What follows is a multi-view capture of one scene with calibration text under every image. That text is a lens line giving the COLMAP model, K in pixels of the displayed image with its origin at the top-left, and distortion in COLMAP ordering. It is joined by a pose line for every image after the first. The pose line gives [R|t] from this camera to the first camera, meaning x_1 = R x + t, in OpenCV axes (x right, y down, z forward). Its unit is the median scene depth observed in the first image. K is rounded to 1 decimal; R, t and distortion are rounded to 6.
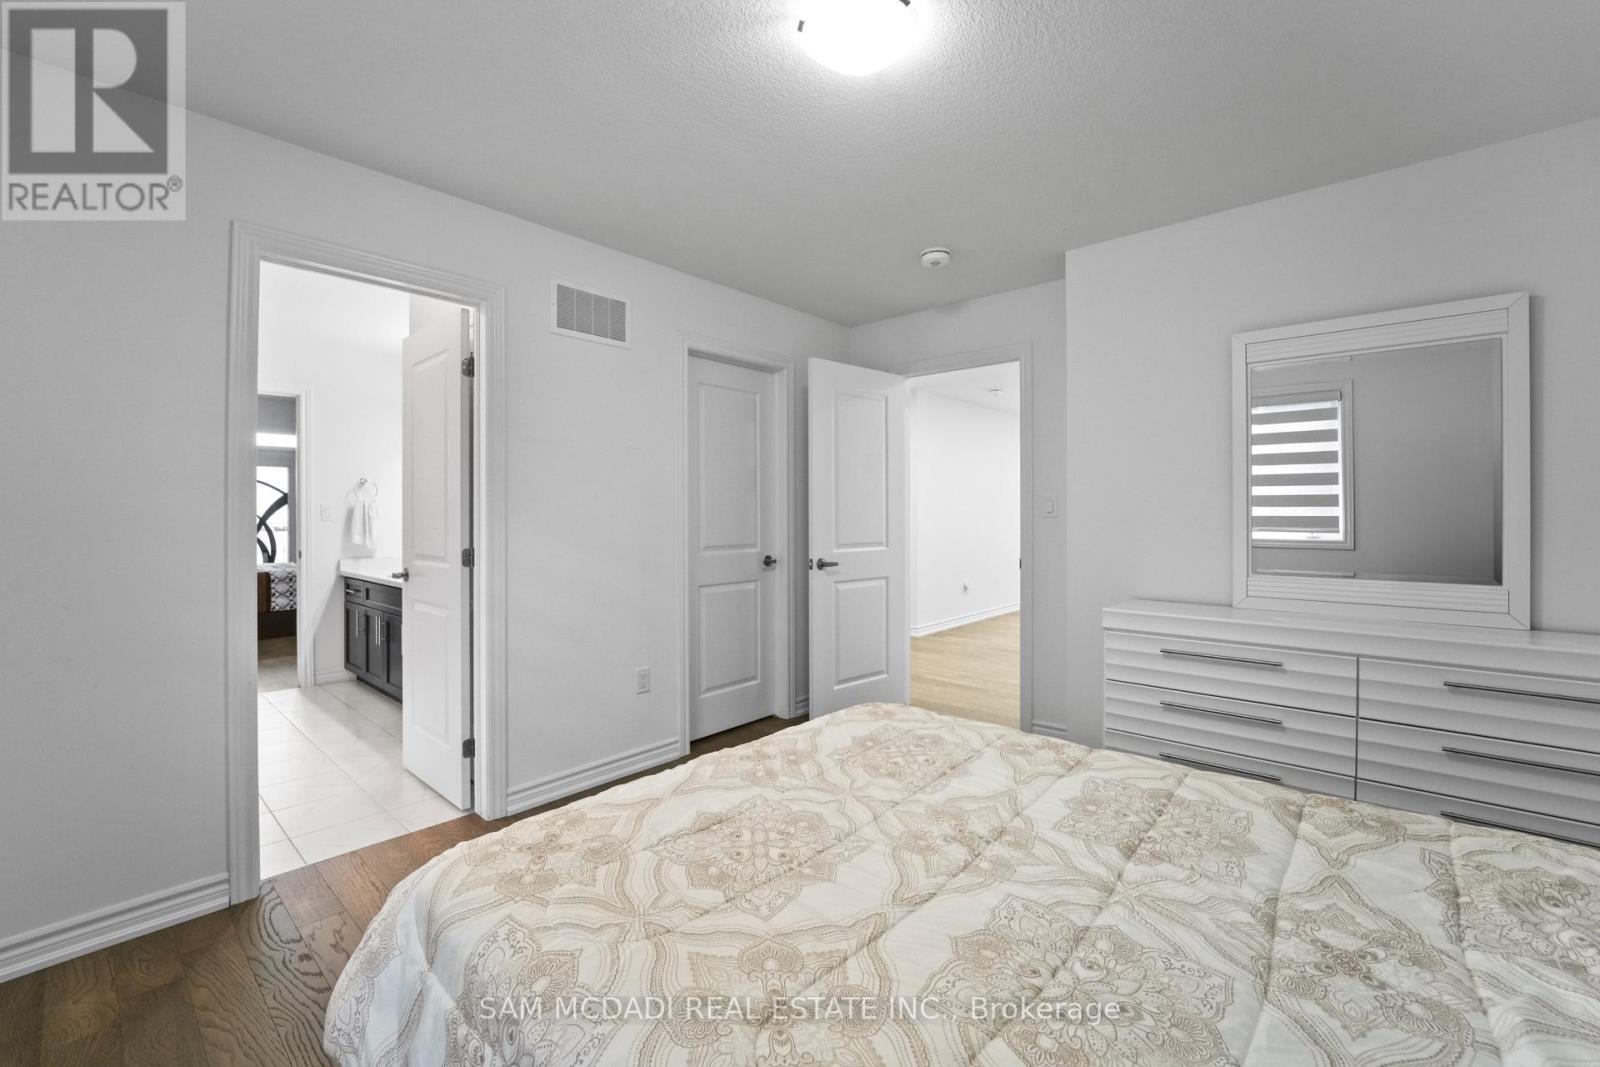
lens RADIAL K [[680.8, 0, 809.3], [0, 680.8, 521.0], [0, 0, 1]] dist [-0.013341, -0.000005]
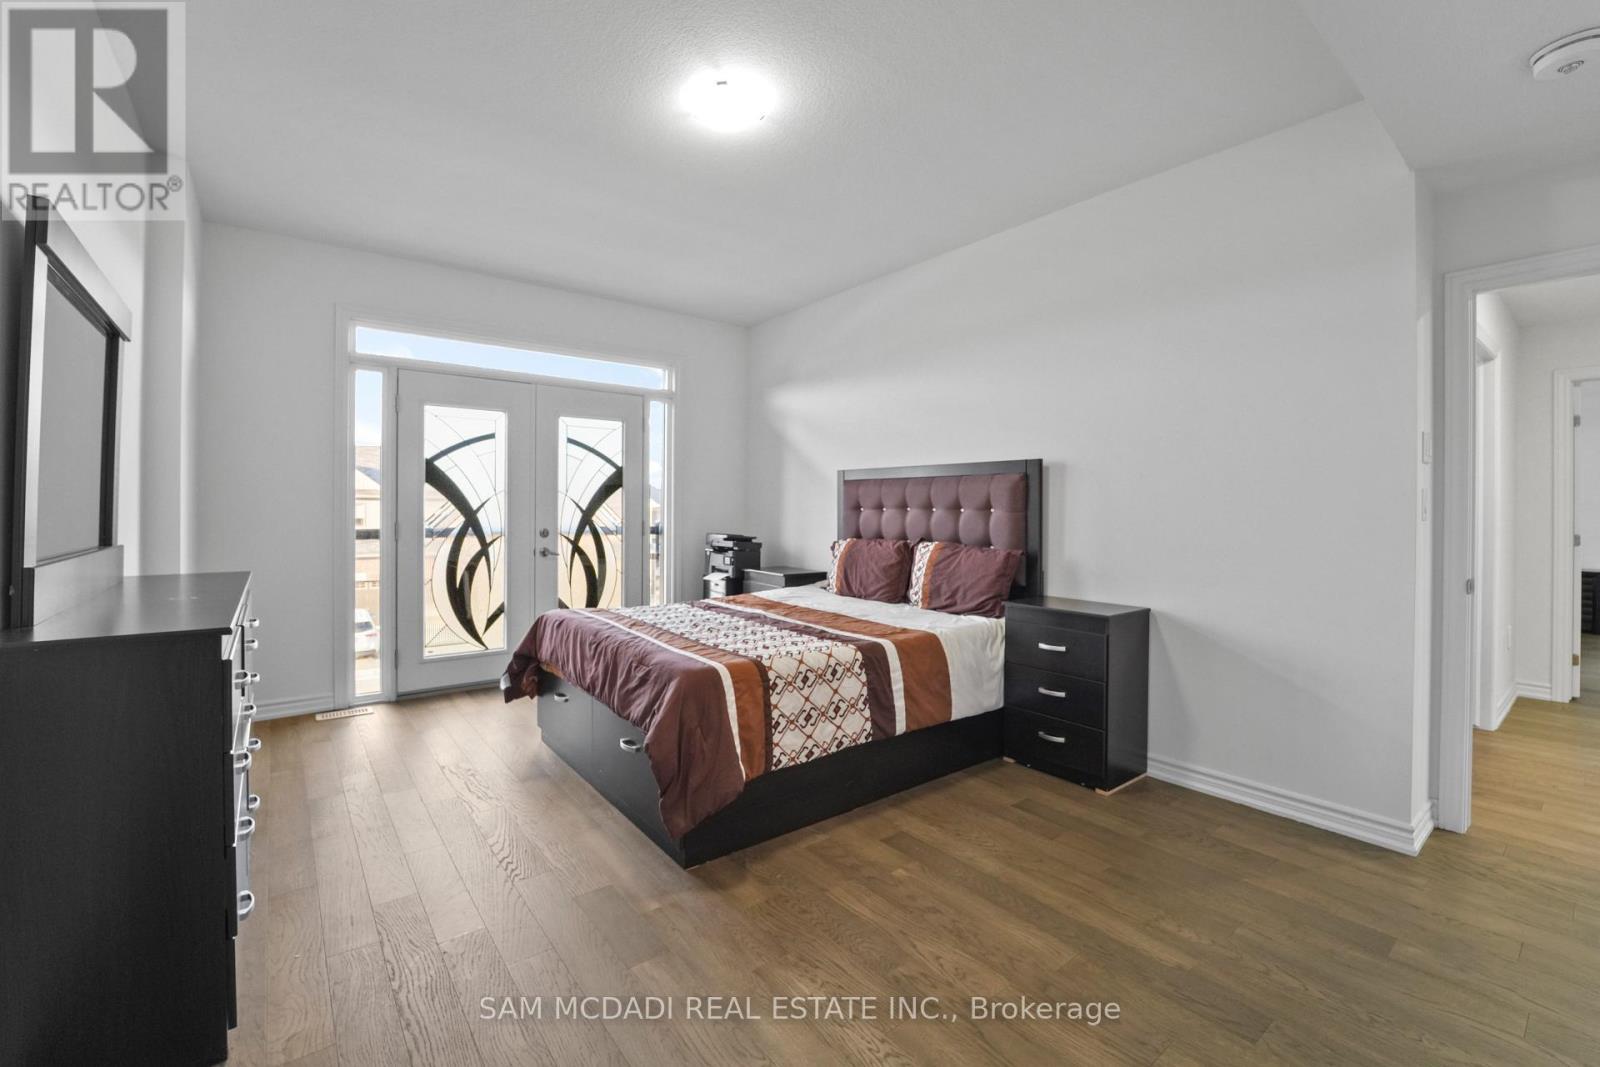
lens RADIAL K [[680.8, 0, 807.7], [0, 680.8, 519.7], [0, 0, 1]] dist [-0.013341, -0.000005]
pose [[0.982653, 0.001848, -0.185442, -0.521036], [0.000177, 0.999941, 0.010905, -0.003433], [0.185451, -0.010749, 0.982595, 0.473916]]
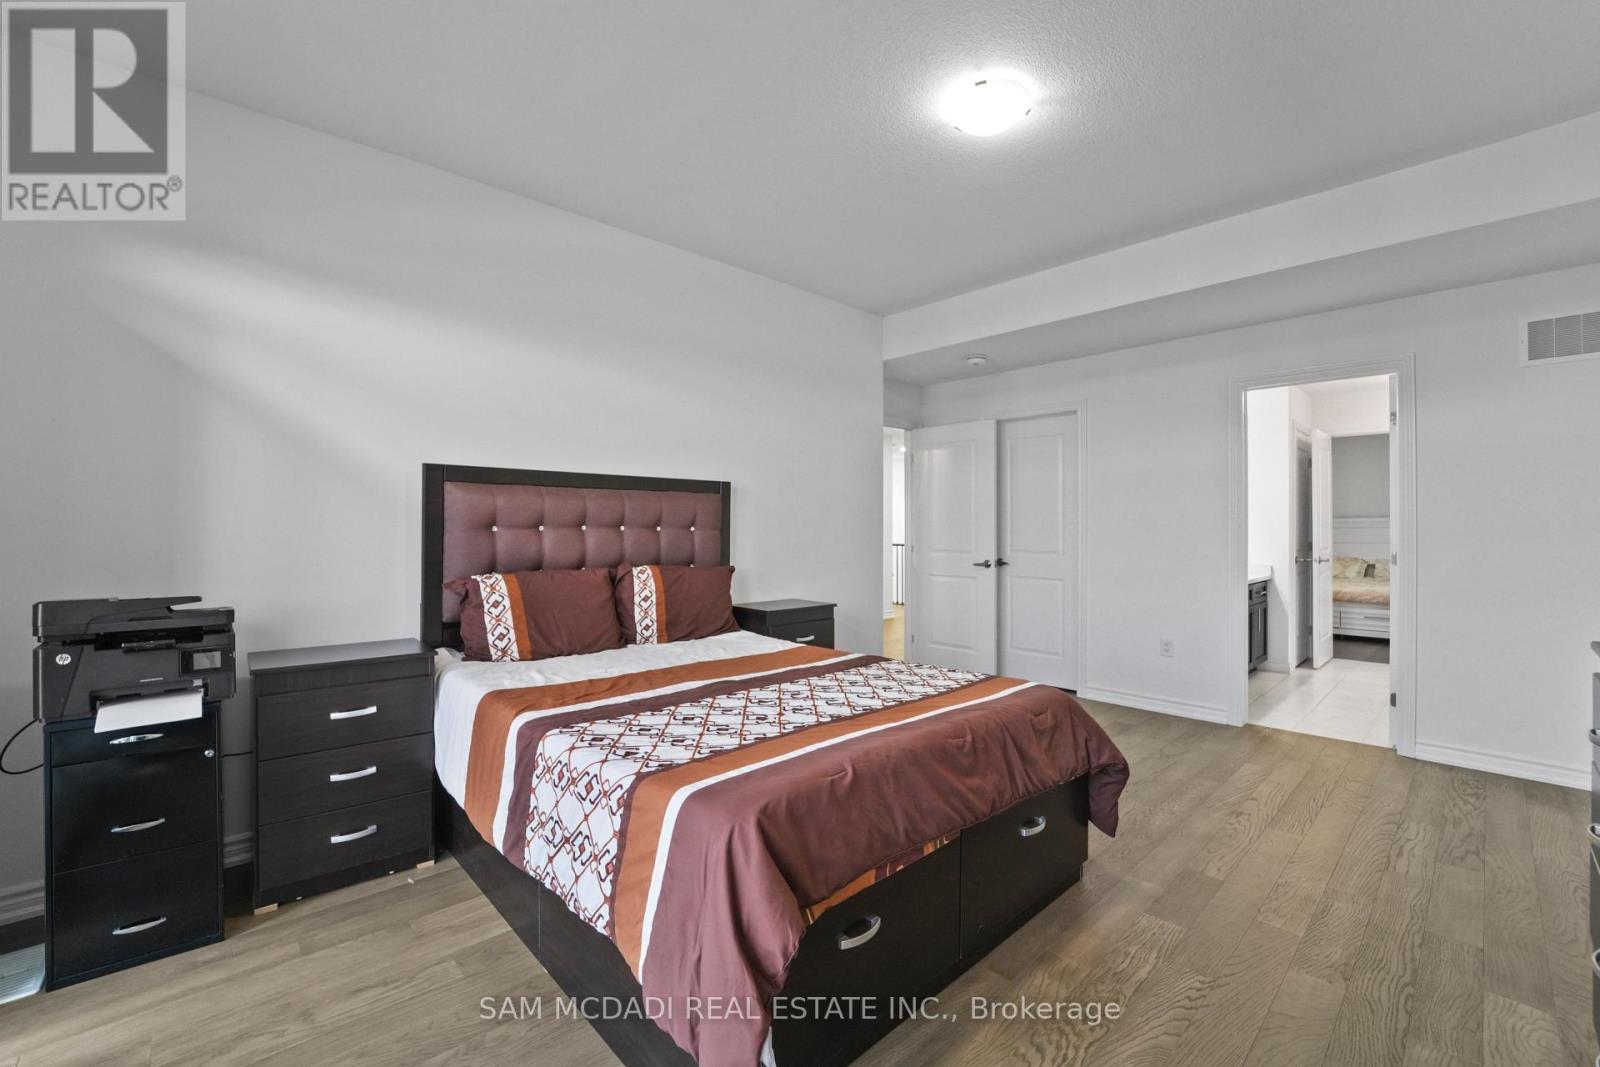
lens RADIAL K [[680.8, 0, 804.6], [0, 680.8, 521.9], [0, 0, 1]] dist [-0.013341, -0.000005]
pose [[0.078011, 0.004054, 0.996944, -0.790191], [0.012714, 0.999906, -0.005061, -0.004479], [-0.996871, 0.013070, 0.077952, 0.716861]]
